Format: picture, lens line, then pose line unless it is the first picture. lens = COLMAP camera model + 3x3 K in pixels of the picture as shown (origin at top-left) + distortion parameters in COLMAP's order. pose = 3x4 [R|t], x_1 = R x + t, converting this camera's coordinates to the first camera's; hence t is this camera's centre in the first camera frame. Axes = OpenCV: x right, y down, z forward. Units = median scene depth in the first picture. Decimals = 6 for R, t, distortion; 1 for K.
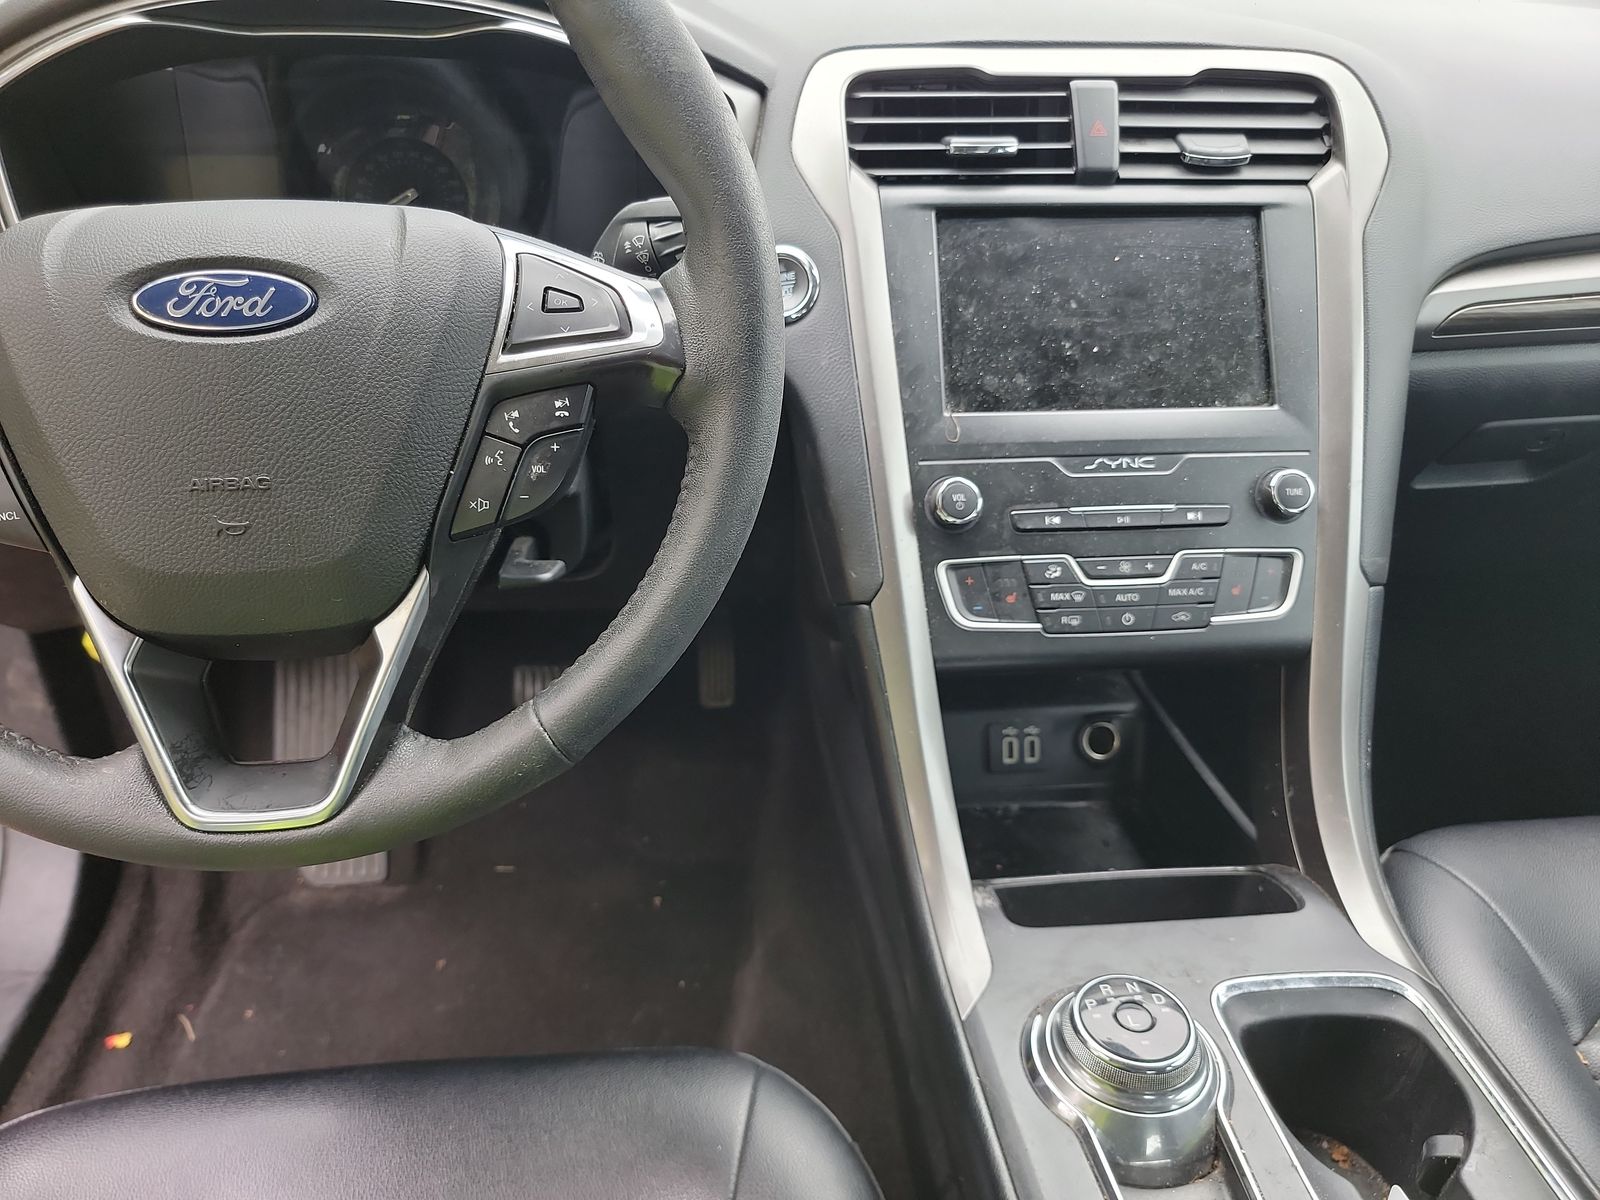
lens RADIAL K [[1151.9, 0, 800.0], [0, 1151.9, 600.0], [0, 0, 1]] dist [0.059158, -0.058361]
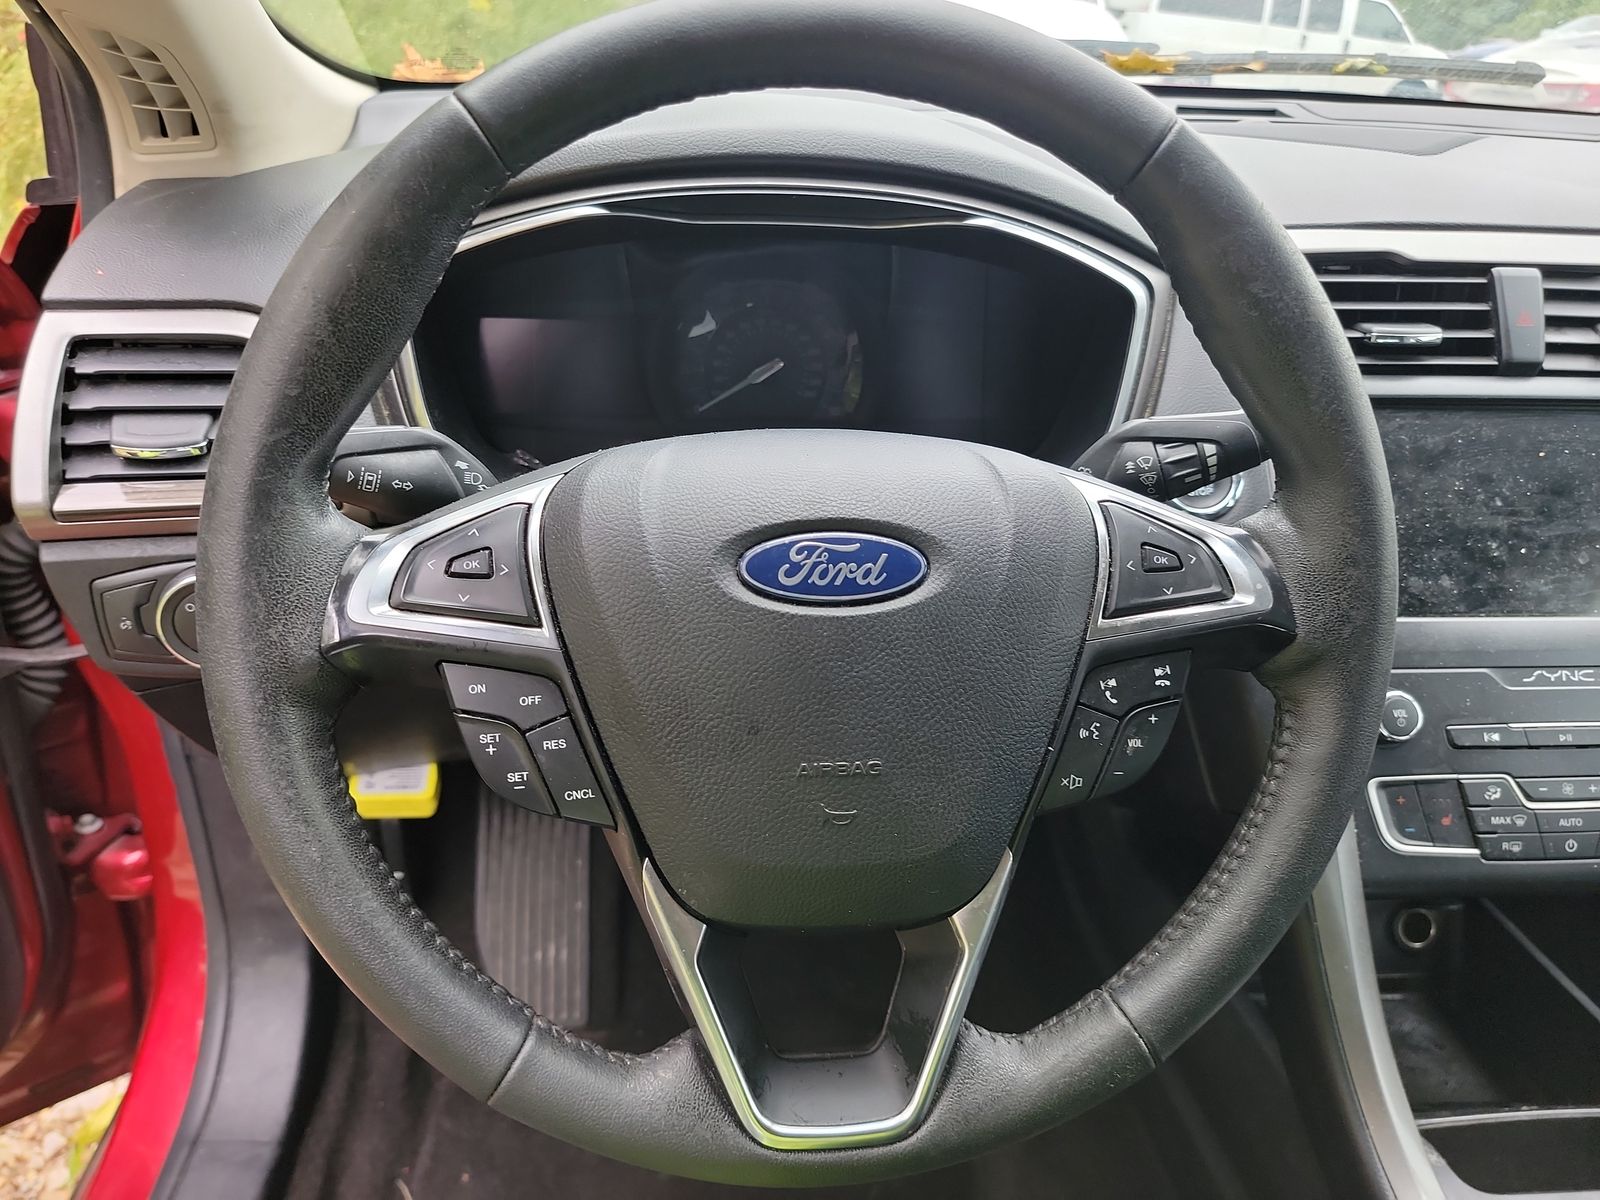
lens RADIAL K [[1127.0, 0, 760.5], [0, 1127.0, 603.3], [0, 0, 1]] dist [0.072936, -0.054275]
pose [[0.999700, 0.022868, 0.008774, -0.379605], [-0.022603, 0.999317, -0.029246, -0.136260], [-0.009437, 0.029039, 0.999534, 0.078295]]
